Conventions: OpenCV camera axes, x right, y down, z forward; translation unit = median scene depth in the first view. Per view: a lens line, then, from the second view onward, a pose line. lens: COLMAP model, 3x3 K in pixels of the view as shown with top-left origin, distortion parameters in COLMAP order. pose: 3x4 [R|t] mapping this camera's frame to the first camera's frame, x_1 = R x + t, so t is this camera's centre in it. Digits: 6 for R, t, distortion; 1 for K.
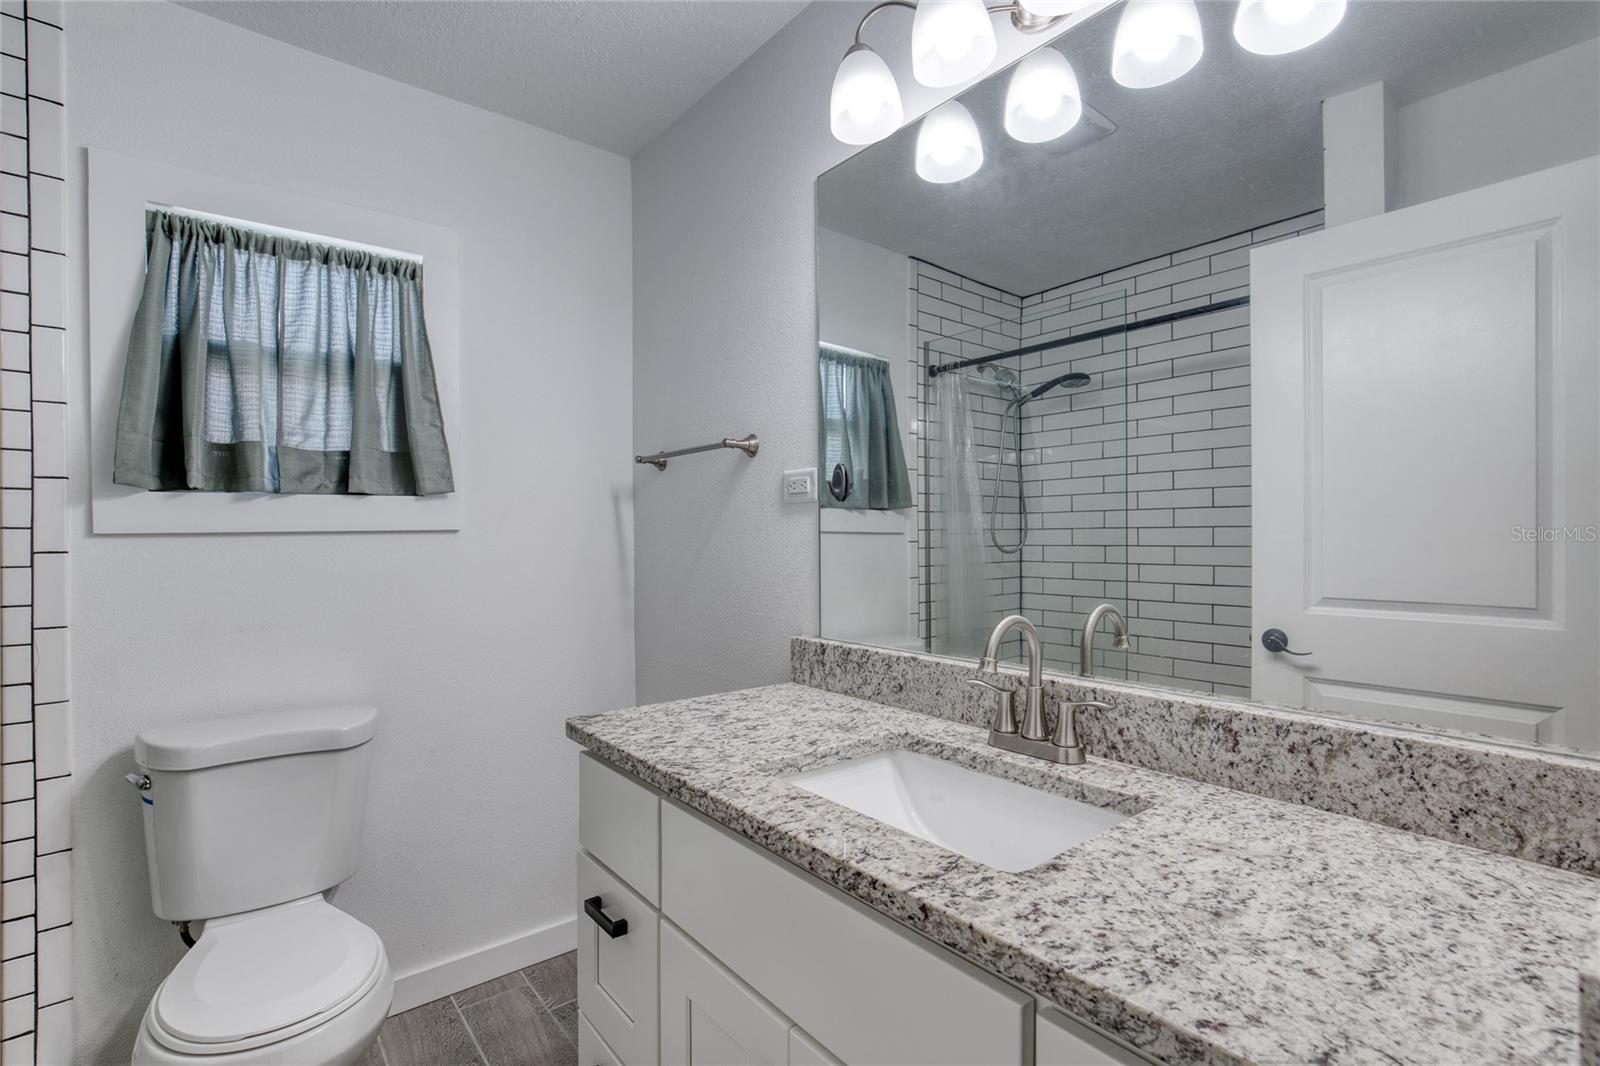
lens RADIAL K [[729.4, 0, 803.7], [0, 729.4, 535.5], [0, 0, 1]] dist [-0.019761, 0.007338]
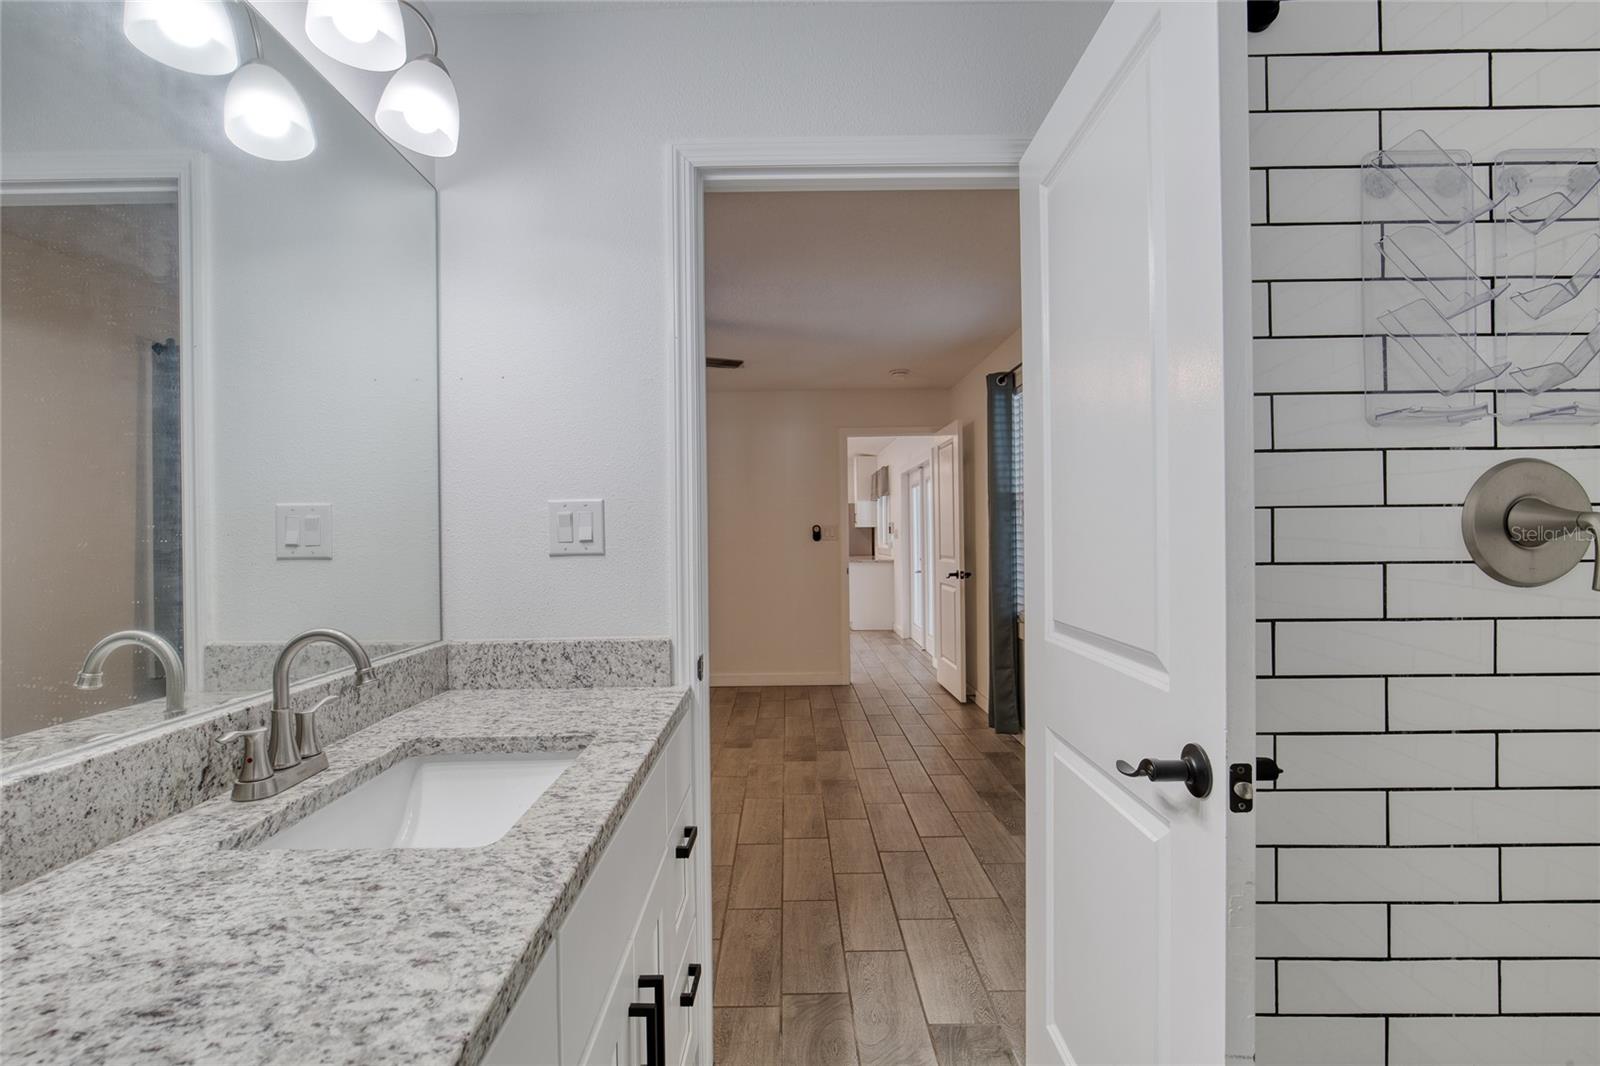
lens RADIAL K [[729.4, 0, 784.4], [0, 729.4, 537.4], [0, 0, 1]] dist [-0.019761, 0.007338]
pose [[-0.771573, 0.011886, 0.636030, -0.486545], [0.013572, 0.999905, -0.002221, 0.003560], [-0.635996, 0.006919, -0.771662, 0.858720]]
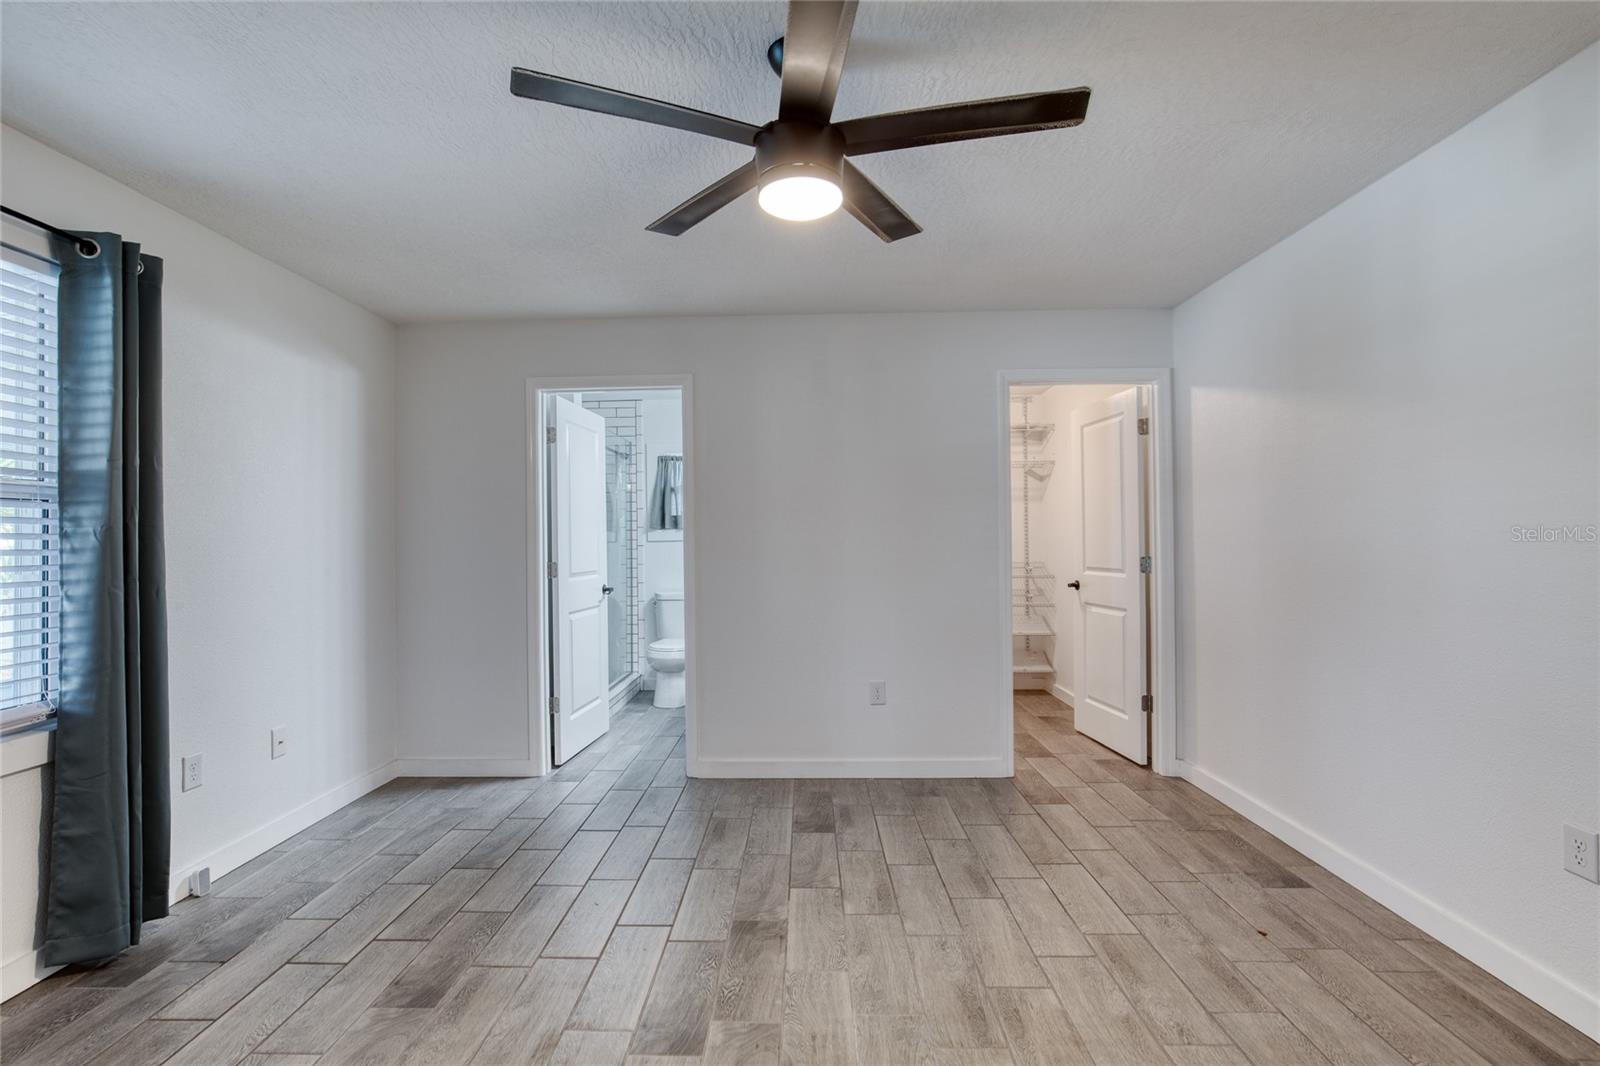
lens RADIAL K [[729.4, 0, 805.0], [0, 729.4, 529.2], [0, 0, 1]] dist [-0.019761, 0.007338]
pose [[0.774841, -0.011966, -0.632043, 2.091963], [0.010519, 0.999926, -0.006036, -0.032983], [0.632068, -0.001972, 0.774910, -1.468686]]
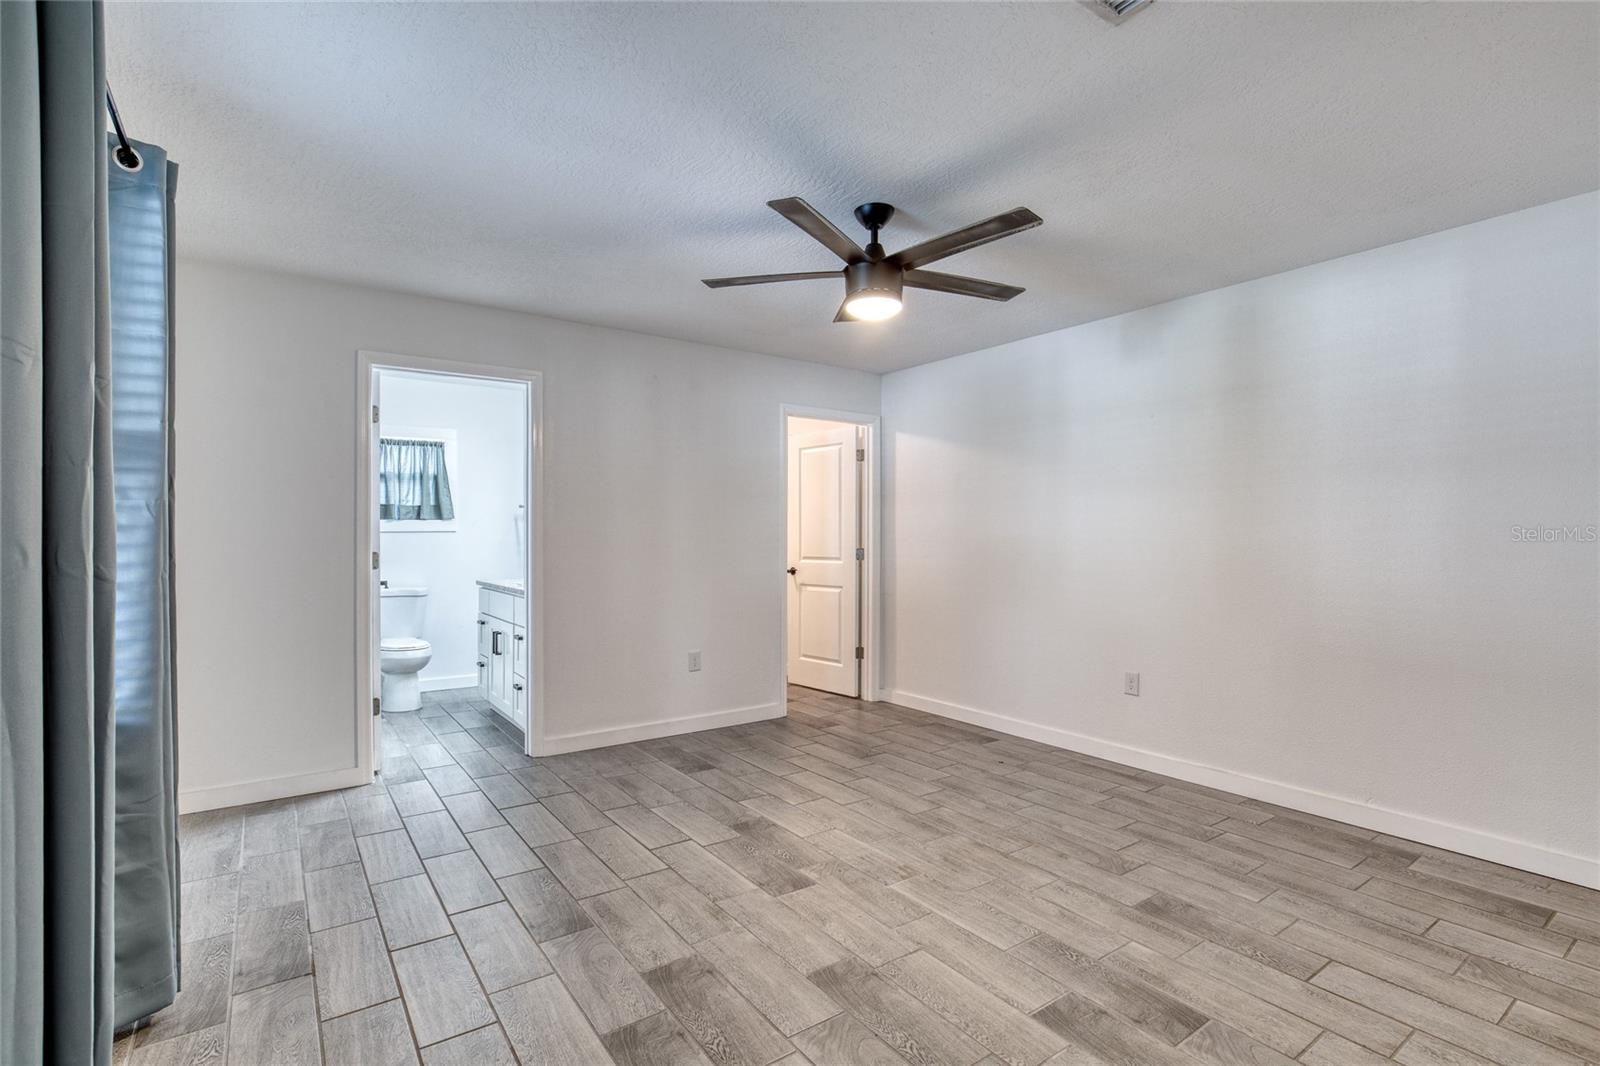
lens RADIAL K [[729.4, 0, 809.5], [0, 729.4, 530.7], [0, 0, 1]] dist [-0.019761, 0.007338]
pose [[0.999189, 0.007311, -0.039609, 1.316483], [-0.007386, 0.999971, -0.001744, -0.017296], [0.039595, 0.002035, 0.999214, -2.310909]]
